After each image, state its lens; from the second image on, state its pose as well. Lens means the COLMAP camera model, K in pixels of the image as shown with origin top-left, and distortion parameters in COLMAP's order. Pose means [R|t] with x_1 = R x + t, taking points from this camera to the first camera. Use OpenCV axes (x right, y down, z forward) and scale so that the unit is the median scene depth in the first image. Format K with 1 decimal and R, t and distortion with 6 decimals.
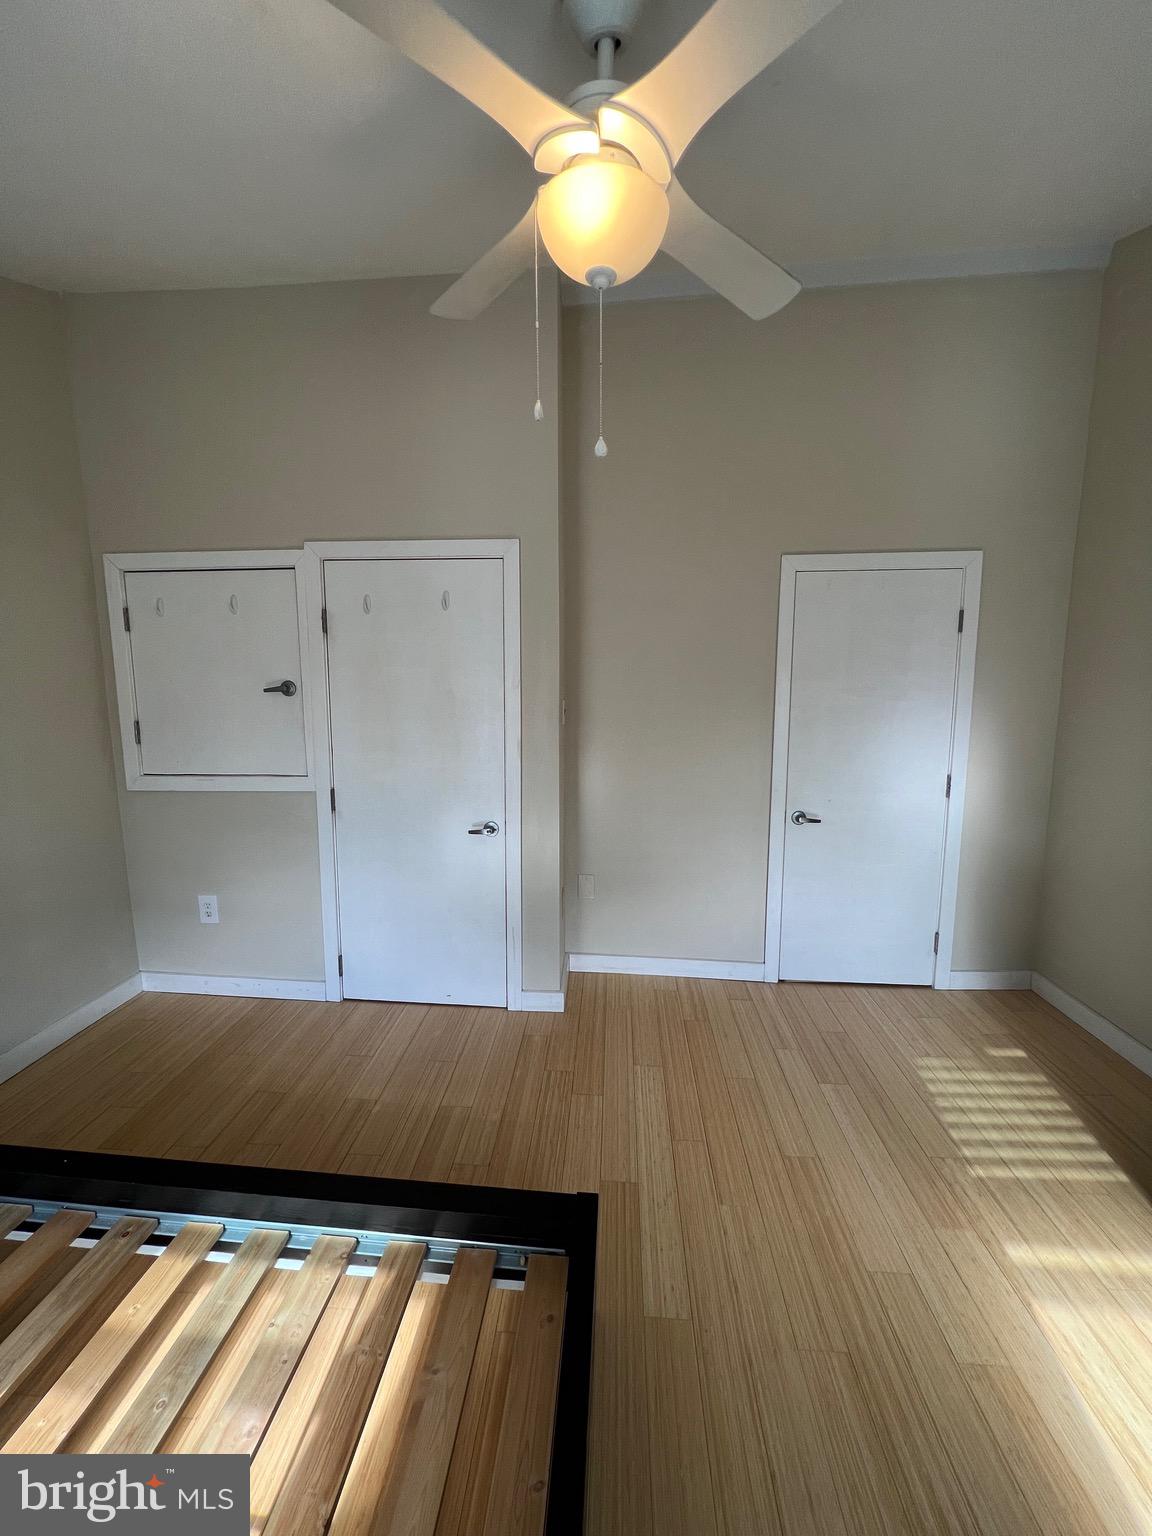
lens RADIAL K [[611.3, 0, 573.9], [0, 611.3, 766.7], [0, 0, 1]] dist [-0.000643, -0.000502]
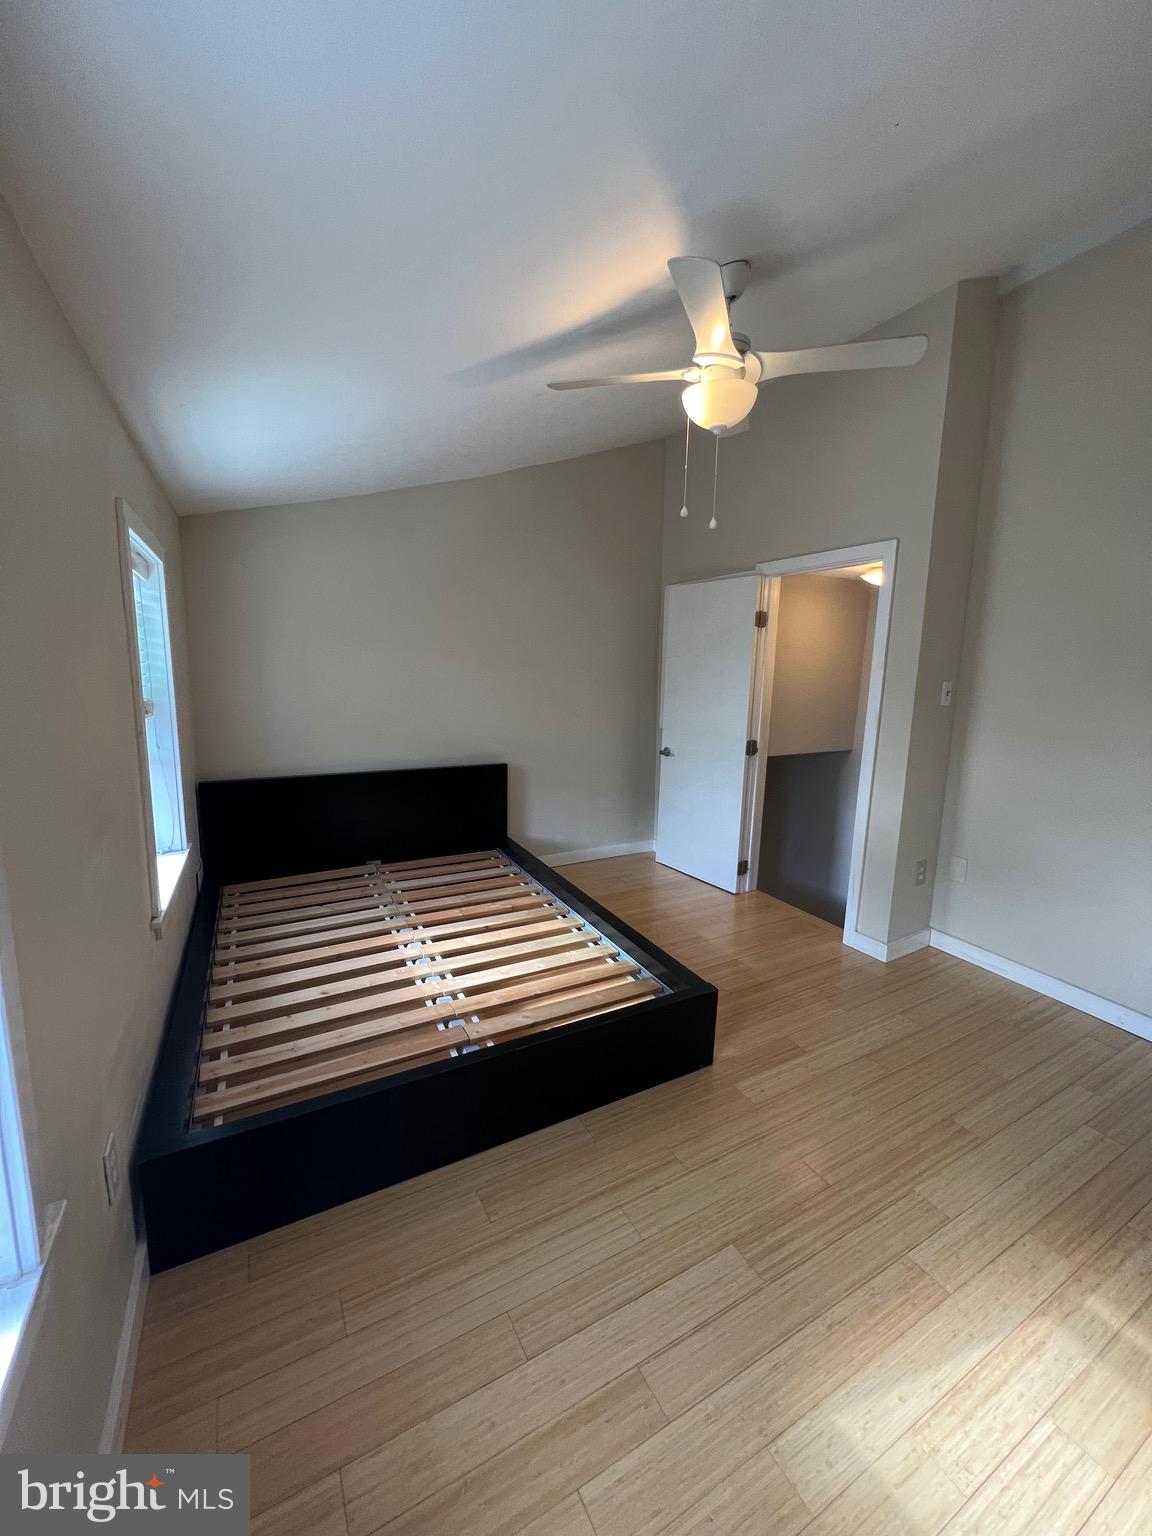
lens RADIAL K [[611.3, 0, 576.2], [0, 611.3, 764.9], [0, 0, 1]] dist [-0.000643, -0.000502]
pose [[0.538278, 0.145308, -0.830146, 0.718364], [-0.132436, 0.987370, 0.086955, 0.033994], [0.832296, 0.063135, 0.550724, -0.130927]]
